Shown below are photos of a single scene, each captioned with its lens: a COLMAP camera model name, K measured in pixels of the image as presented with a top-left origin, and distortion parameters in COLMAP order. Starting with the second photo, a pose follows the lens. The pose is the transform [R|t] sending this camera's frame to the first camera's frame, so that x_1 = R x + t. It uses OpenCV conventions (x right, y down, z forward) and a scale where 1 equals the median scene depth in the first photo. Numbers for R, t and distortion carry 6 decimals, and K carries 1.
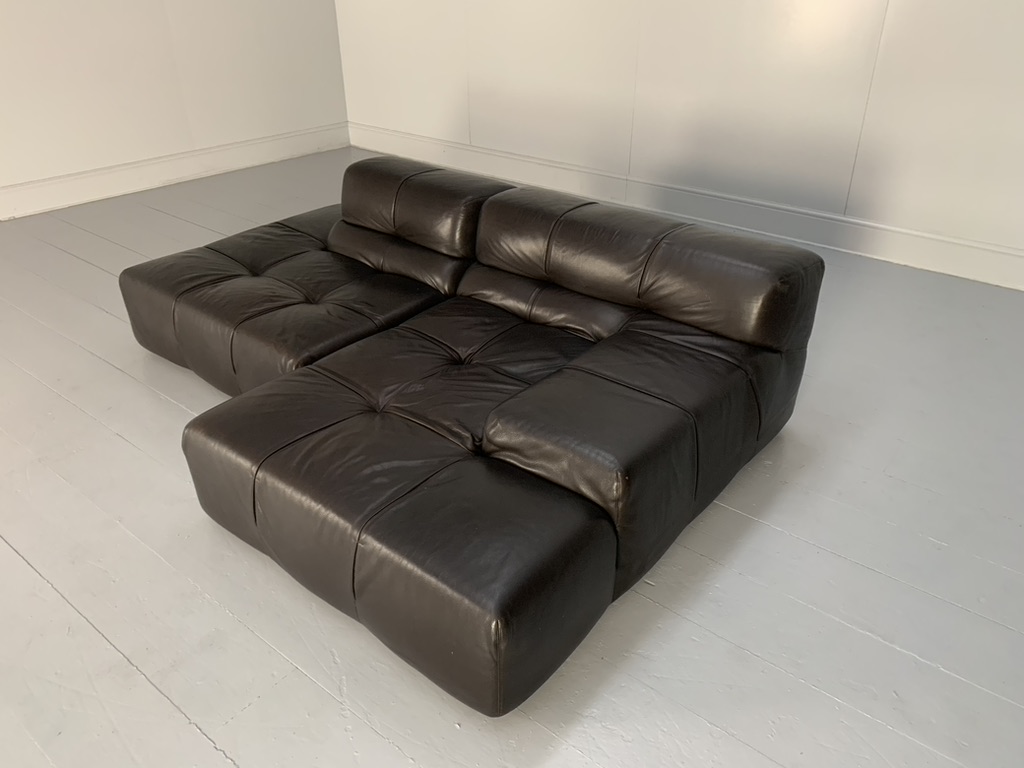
lens RADIAL K [[772.0, 0, 516.3], [0, 772.0, 378.9], [0, 0, 1]] dist [0.026536, -0.002476]
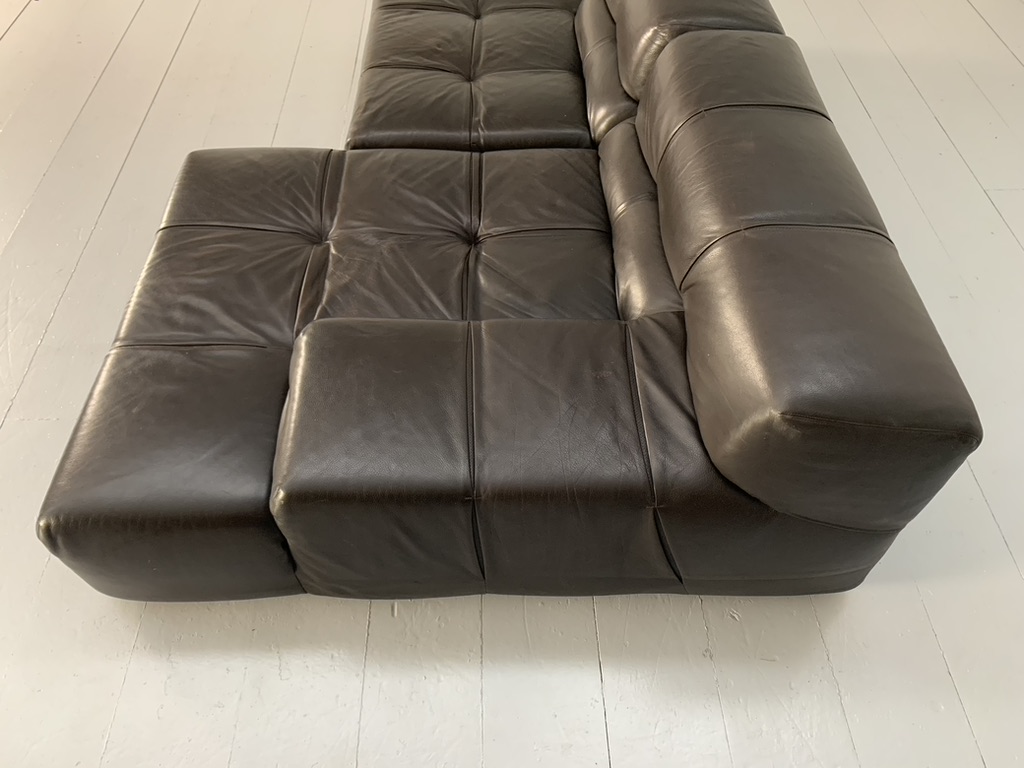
lens RADIAL K [[788.5, 0, 511.2], [0, 788.5, 387.6], [0, 0, 1]] dist [-0.009296, -0.004831]
pose [[0.640969, 0.603444, -0.474356, 0.381478], [-0.394190, 0.789068, 0.471153, -0.264856], [0.658614, -0.115008, 0.743640, 0.394633]]
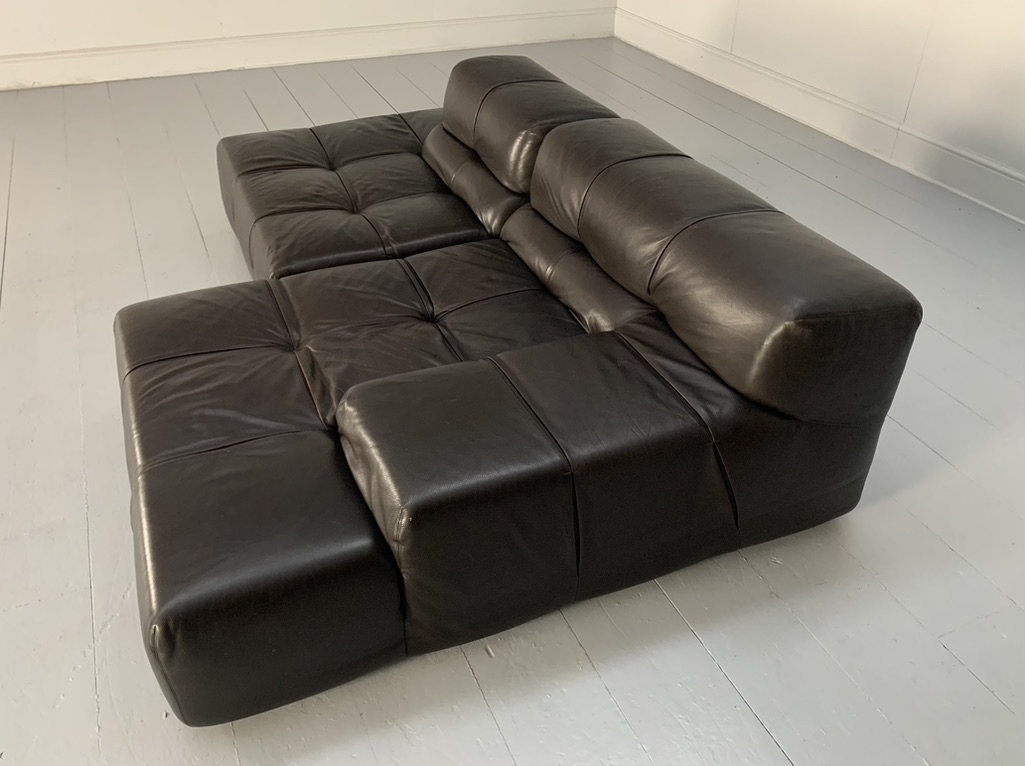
lens RADIAL K [[850.0, 0, 504.4], [0, 850.0, 382.6], [0, 0, 1]] dist [0.044127, -0.004935]
pose [[0.880930, 0.279932, -0.381575, 0.340883], [-0.241958, 0.959360, 0.145208, -0.099536], [0.406717, -0.035593, 0.912861, 0.173865]]
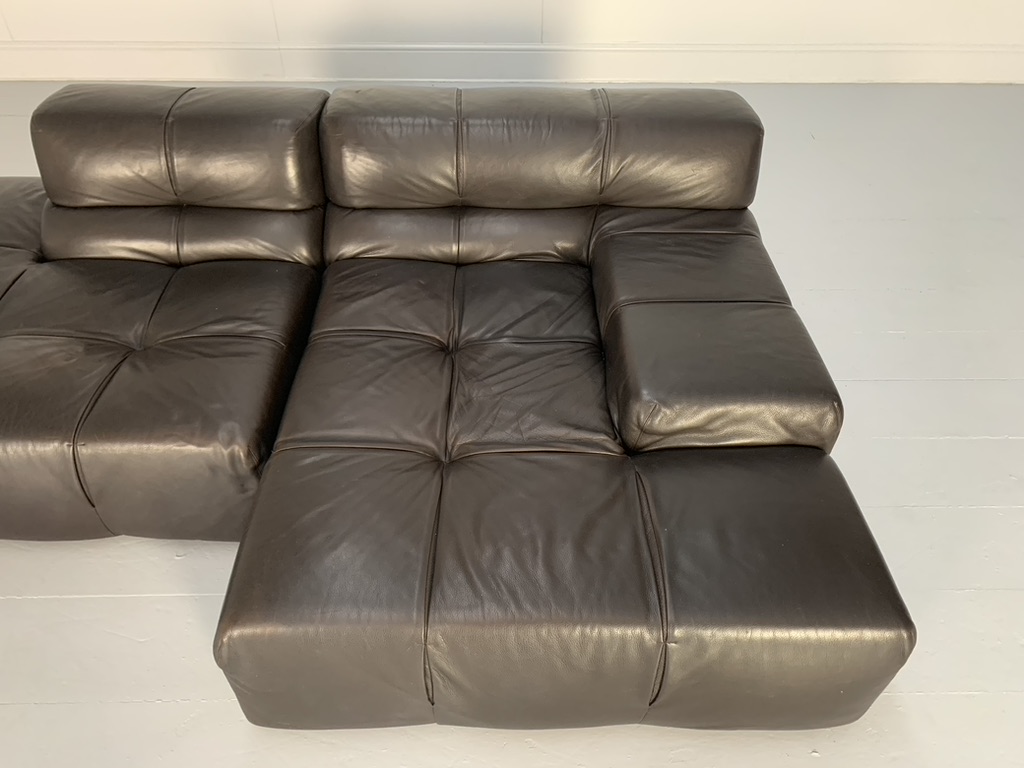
lens RADIAL K [[771.1, 0, 512.0], [0, 771.1, 384.0], [0, 0, 1]] dist [0.089000, -0.128491]
pose [[0.771653, -0.406687, 0.489037, -0.369214], [0.307177, 0.911548, 0.273355, -0.160701], [-0.556951, -0.060714, 0.828324, 0.320947]]
